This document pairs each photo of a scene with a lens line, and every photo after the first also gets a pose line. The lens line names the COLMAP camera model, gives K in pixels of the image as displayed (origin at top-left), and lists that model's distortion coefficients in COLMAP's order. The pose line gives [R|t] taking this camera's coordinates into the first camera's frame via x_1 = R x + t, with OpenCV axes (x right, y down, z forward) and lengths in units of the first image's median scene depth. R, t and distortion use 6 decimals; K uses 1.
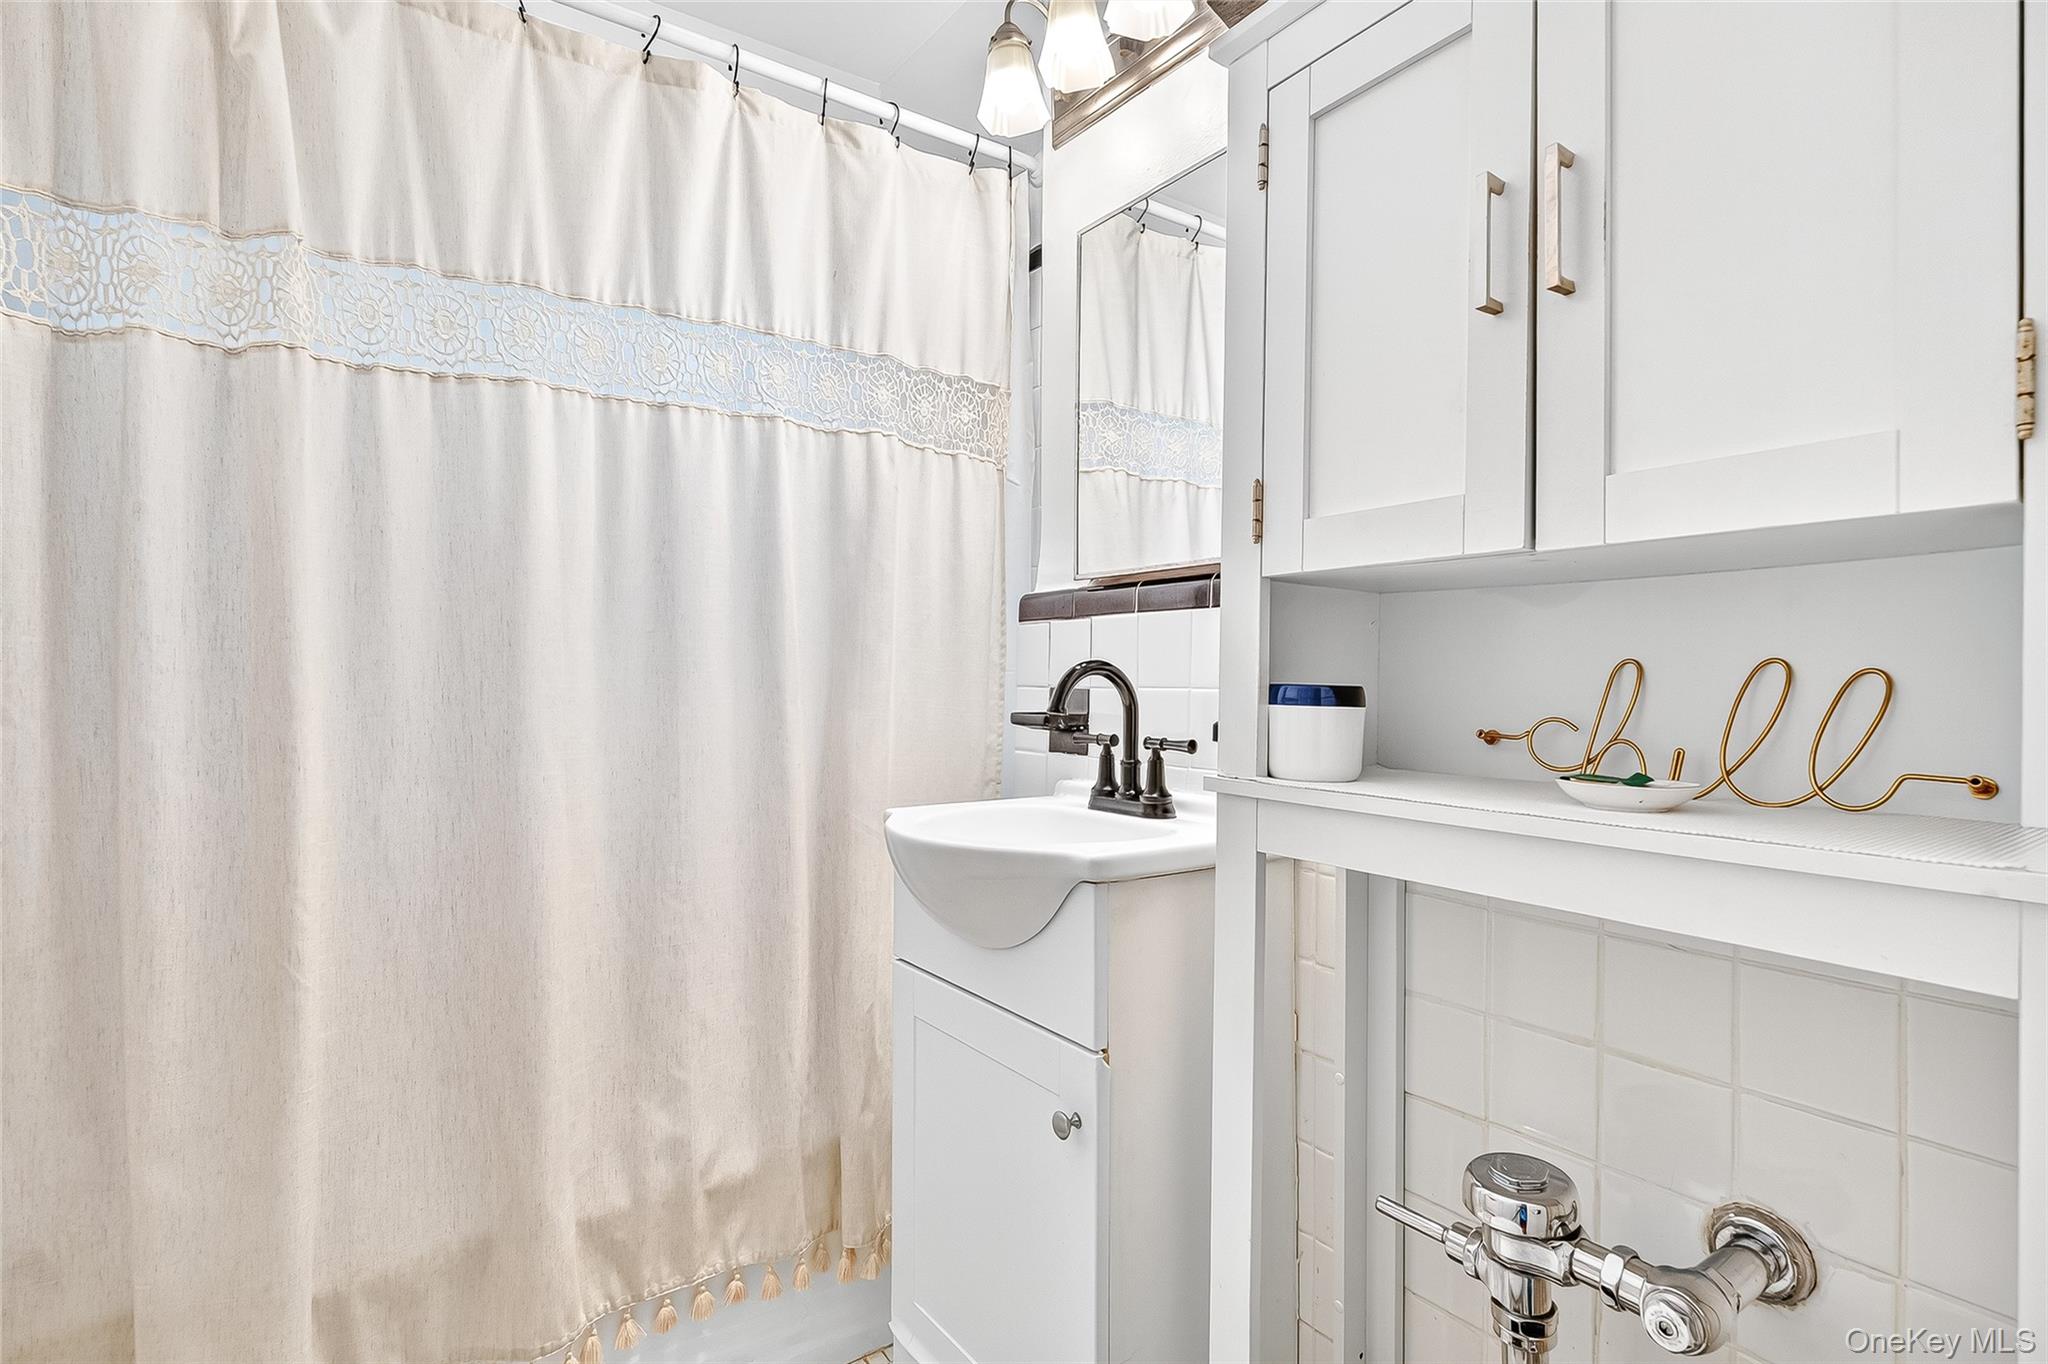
lens RADIAL K [[1028.4, 0, 1018.6], [0, 1028.4, 660.3], [0, 0, 1]] dist [-0.001804, 0.015883]
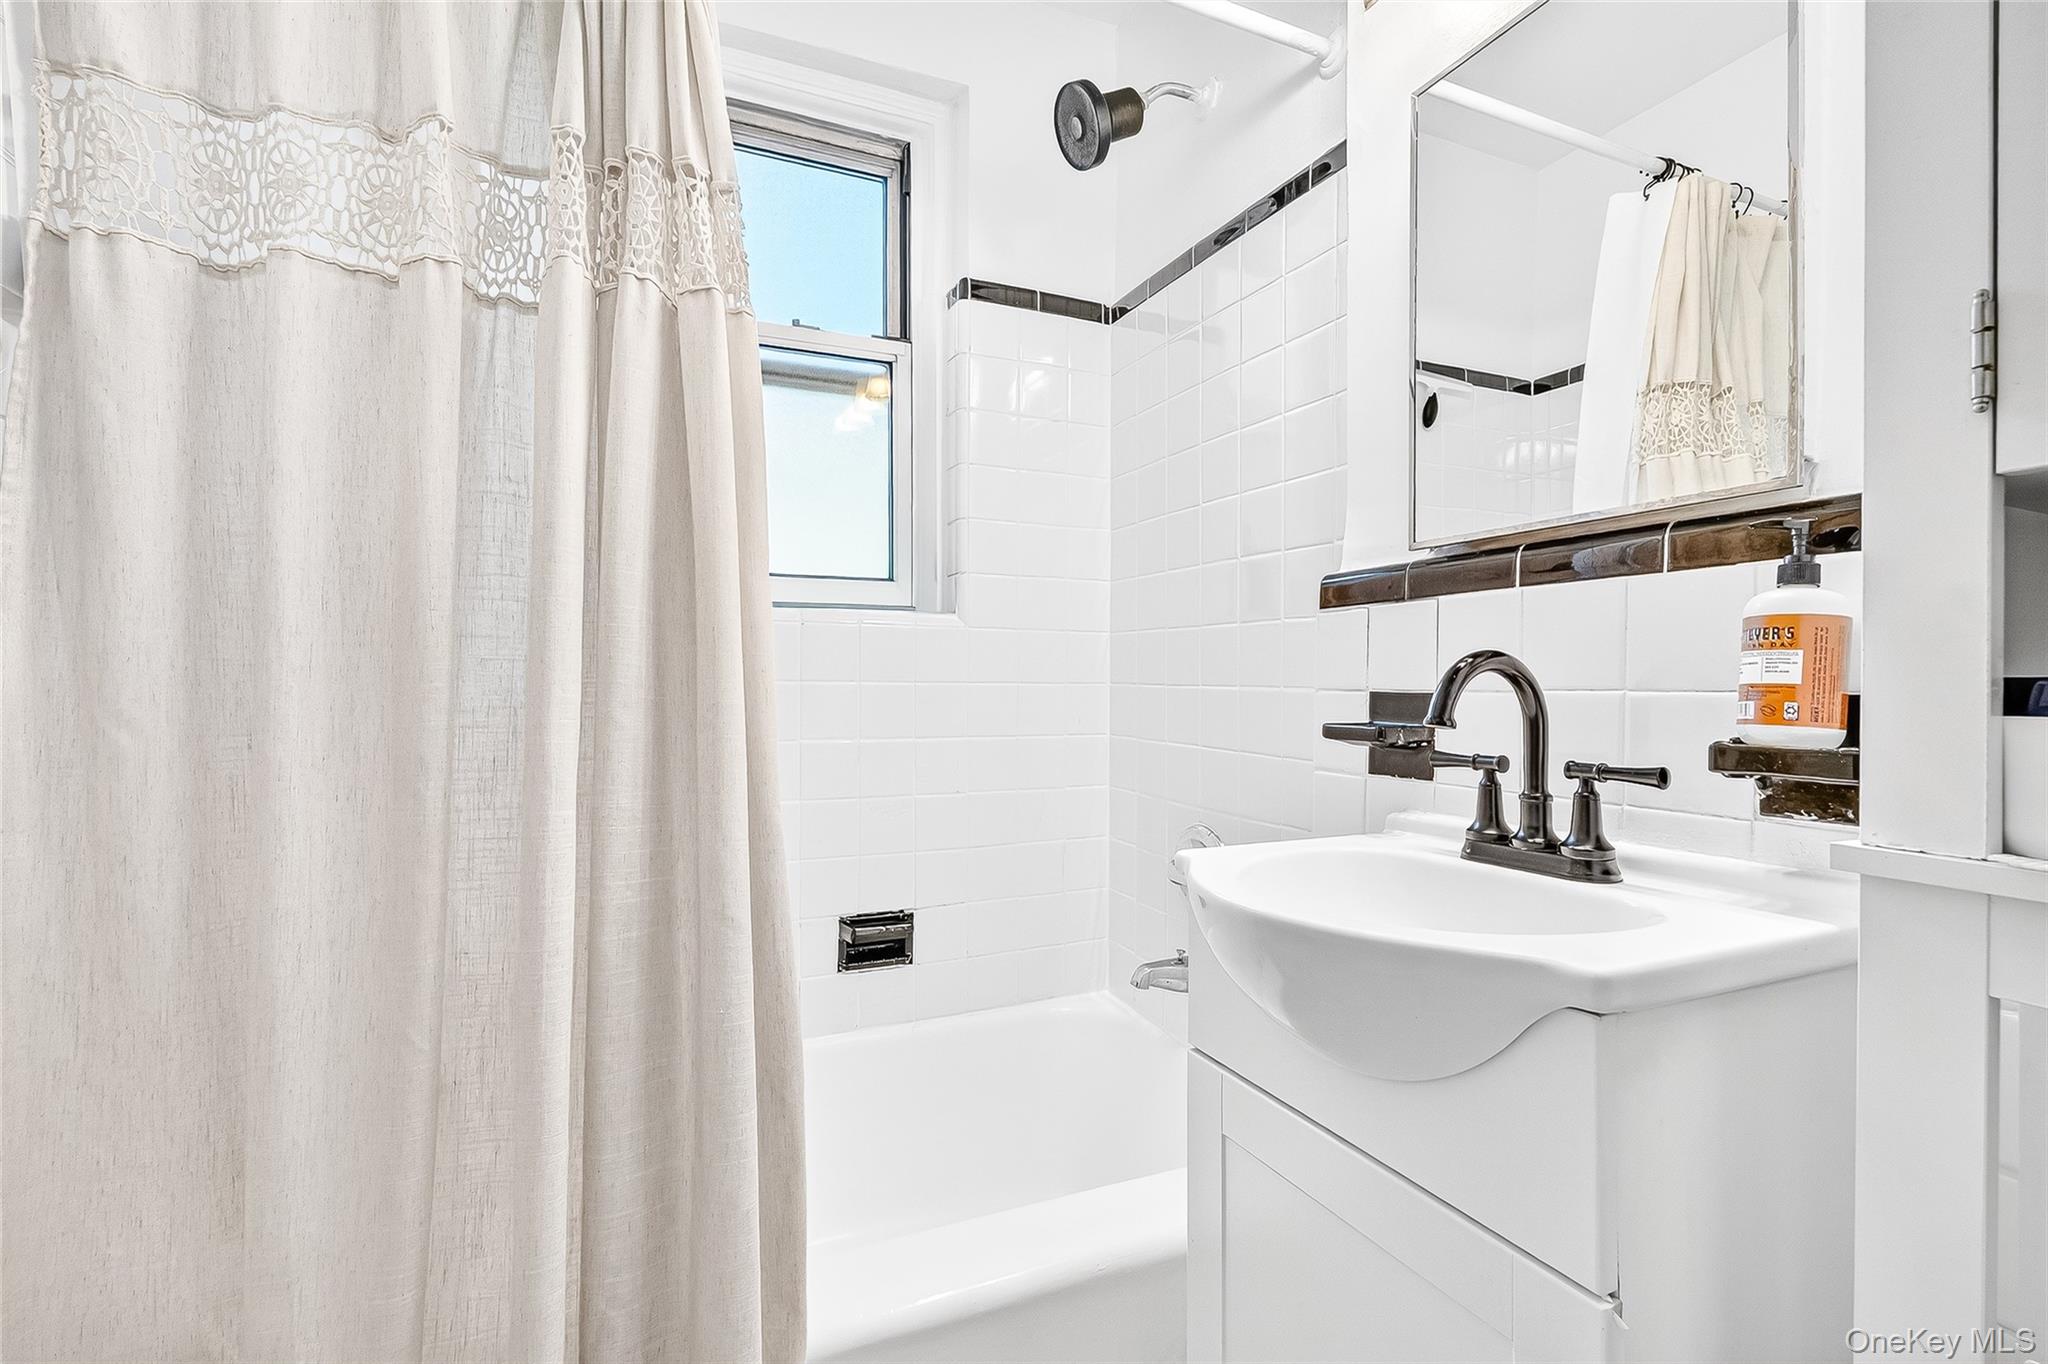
lens RADIAL K [[902.7, 0, 1026.0], [0, 902.7, 680.9], [0, 0, 1]] dist [-0.003062, 0.000344]
pose [[0.984751, -0.003637, -0.173932, -0.130182], [0.005354, 0.999941, 0.009403, 0.013234], [0.173888, -0.010191, 0.984713, 0.348492]]
